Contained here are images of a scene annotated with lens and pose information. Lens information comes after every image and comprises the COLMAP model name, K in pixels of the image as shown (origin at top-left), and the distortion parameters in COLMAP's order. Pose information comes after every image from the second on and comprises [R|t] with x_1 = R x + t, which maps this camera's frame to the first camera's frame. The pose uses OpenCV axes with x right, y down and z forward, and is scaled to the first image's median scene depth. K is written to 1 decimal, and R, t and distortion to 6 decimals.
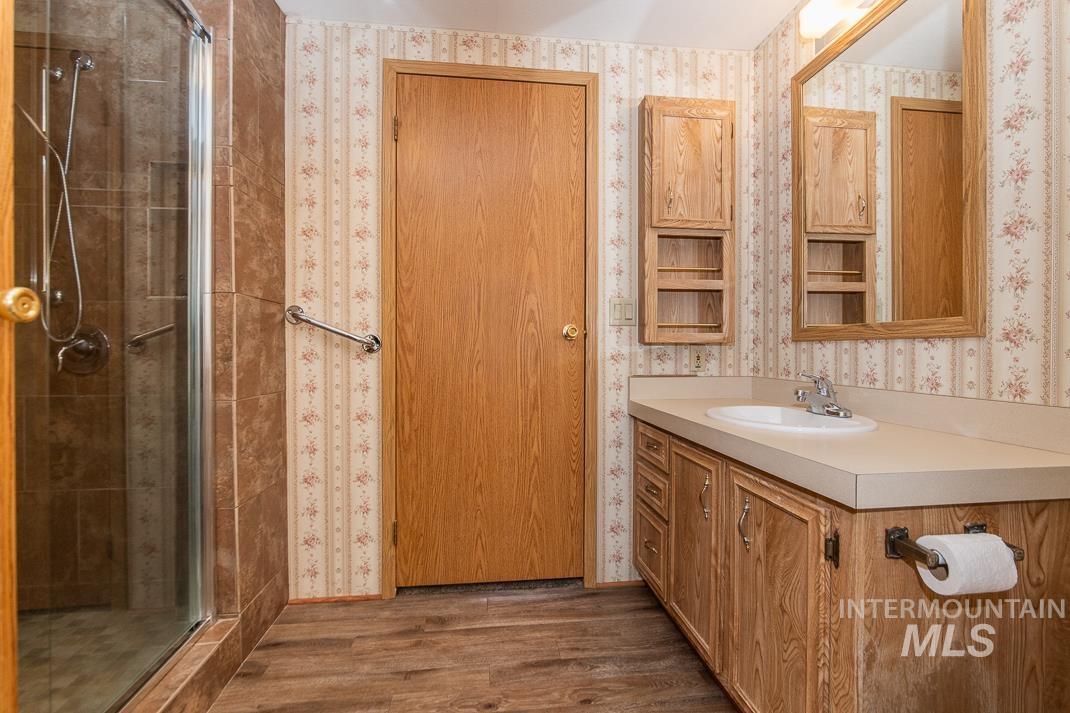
lens RADIAL K [[487.5, 0, 535.0], [0, 487.5, 356.5], [0, 0, 1]] dist [0.013874, 0.000081]
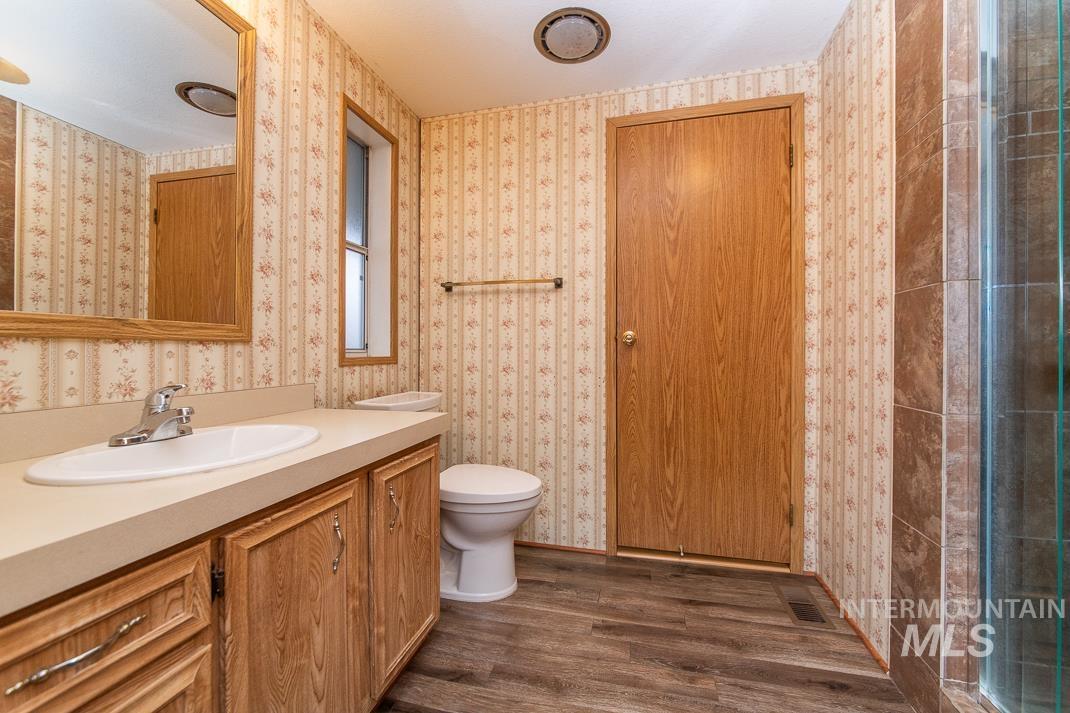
lens RADIAL K [[411.1, 0, 534.6], [0, 411.1, 341.4], [0, 0, 1]] dist [-0.001009, -0.000111]
pose [[-0.928779, 0.007616, 0.370556, -0.224198], [0.005121, 0.999957, -0.007716, -0.030581], [-0.370599, -0.005269, -0.928778, 1.784919]]
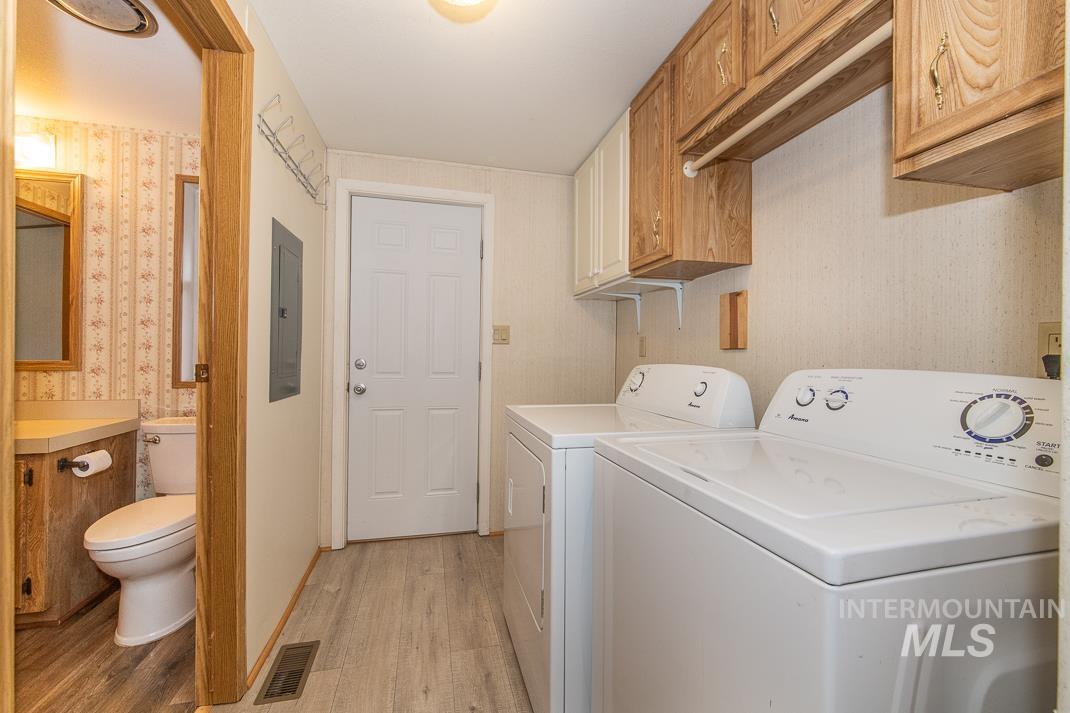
lens RADIAL K [[417.2, 0, 537.7], [0, 417.2, 352.3], [0, 0, 1]] dist [-0.001945, -0.000336]
pose [[-0.122333, 0.009785, 0.992441, -1.153108], [0.005948, 0.999941, -0.009126, -0.095082], [-0.992471, 0.004787, -0.122384, -0.765655]]
